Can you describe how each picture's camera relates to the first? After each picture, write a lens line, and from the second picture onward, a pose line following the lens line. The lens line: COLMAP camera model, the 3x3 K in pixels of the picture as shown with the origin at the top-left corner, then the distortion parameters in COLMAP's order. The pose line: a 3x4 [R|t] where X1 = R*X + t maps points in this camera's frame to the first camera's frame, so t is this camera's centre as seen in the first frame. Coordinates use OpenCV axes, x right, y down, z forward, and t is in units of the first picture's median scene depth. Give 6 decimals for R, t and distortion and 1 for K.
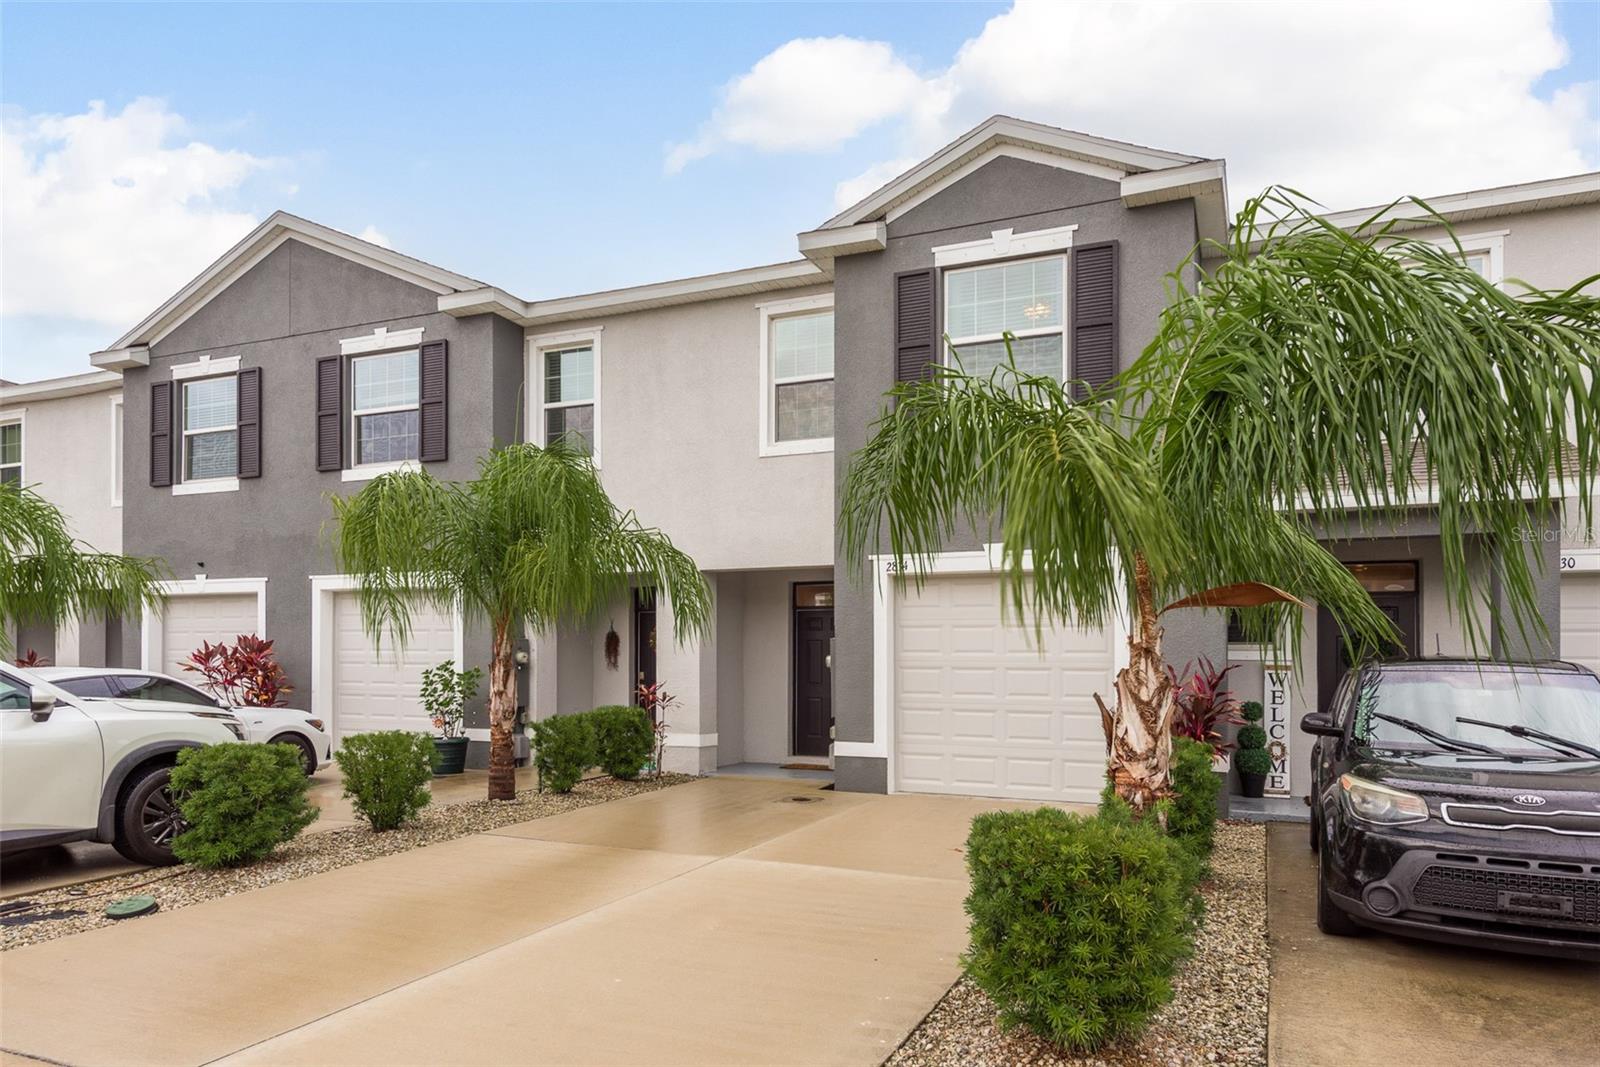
lens RADIAL K [[969.2, 0, 792.4], [0, 969.2, 573.4], [0, 0, 1]] dist [0.014337, 0.001908]
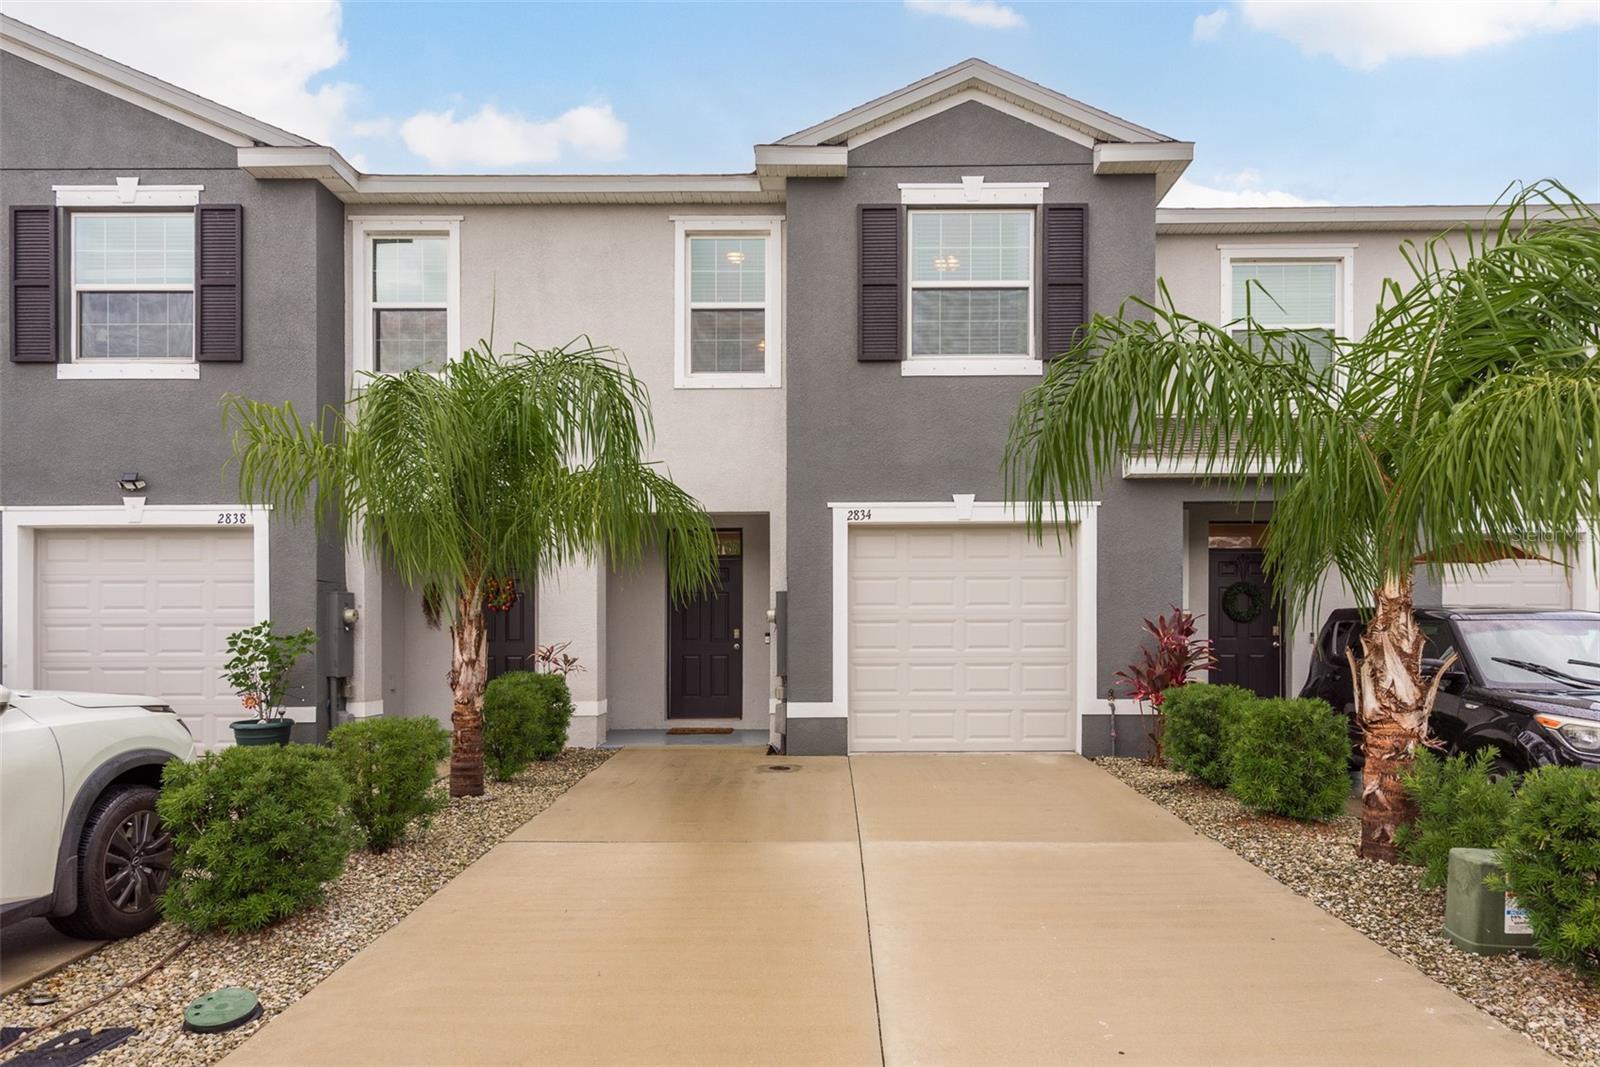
lens RADIAL K [[977.5, 0, 801.6], [0, 977.5, 538.8], [0, 0, 1]] dist [0.006501, -0.005306]
pose [[0.924674, 0.017467, 0.380358, -0.304391], [-0.023608, 0.999655, 0.011486, 0.006249], [-0.380026, -0.019600, 0.924768, 0.137100]]
